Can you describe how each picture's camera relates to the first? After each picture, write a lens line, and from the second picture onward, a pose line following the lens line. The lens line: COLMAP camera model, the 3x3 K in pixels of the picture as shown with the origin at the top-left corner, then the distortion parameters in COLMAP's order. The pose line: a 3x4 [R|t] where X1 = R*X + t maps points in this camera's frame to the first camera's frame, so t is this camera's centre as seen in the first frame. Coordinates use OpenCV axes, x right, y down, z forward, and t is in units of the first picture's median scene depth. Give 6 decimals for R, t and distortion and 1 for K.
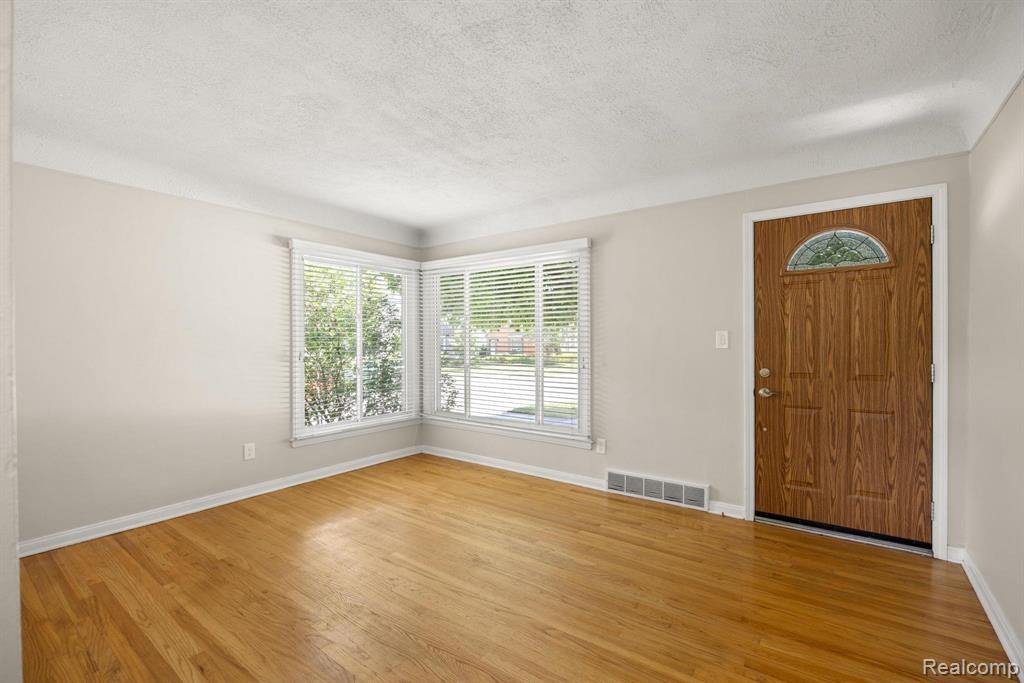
lens RADIAL K [[451.7, 0, 510.4], [0, 451.7, 342.8], [0, 0, 1]] dist [-0.001726, -0.000077]
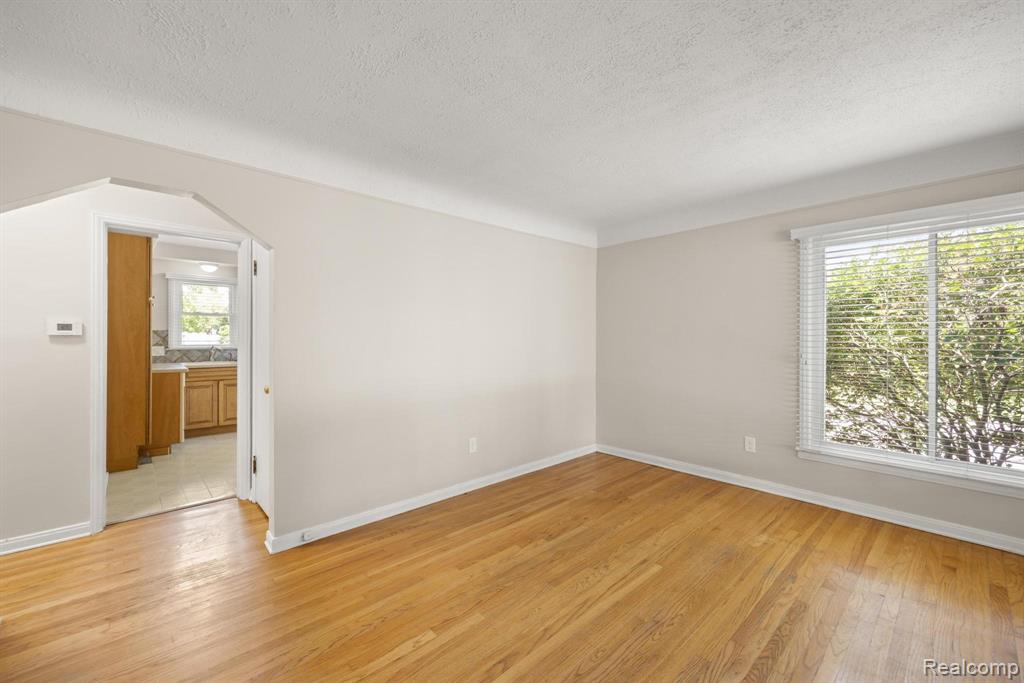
lens RADIAL K [[412.4, 0, 508.8], [0, 412.4, 338.0], [0, 0, 1]] dist [0.003520, 0.000391]
pose [[-0.189780, 0.000995, -0.981826, 0.525085], [-0.003179, 0.999994, 0.001628, -0.010439], [0.981822, 0.003430, -0.189776, 0.685910]]
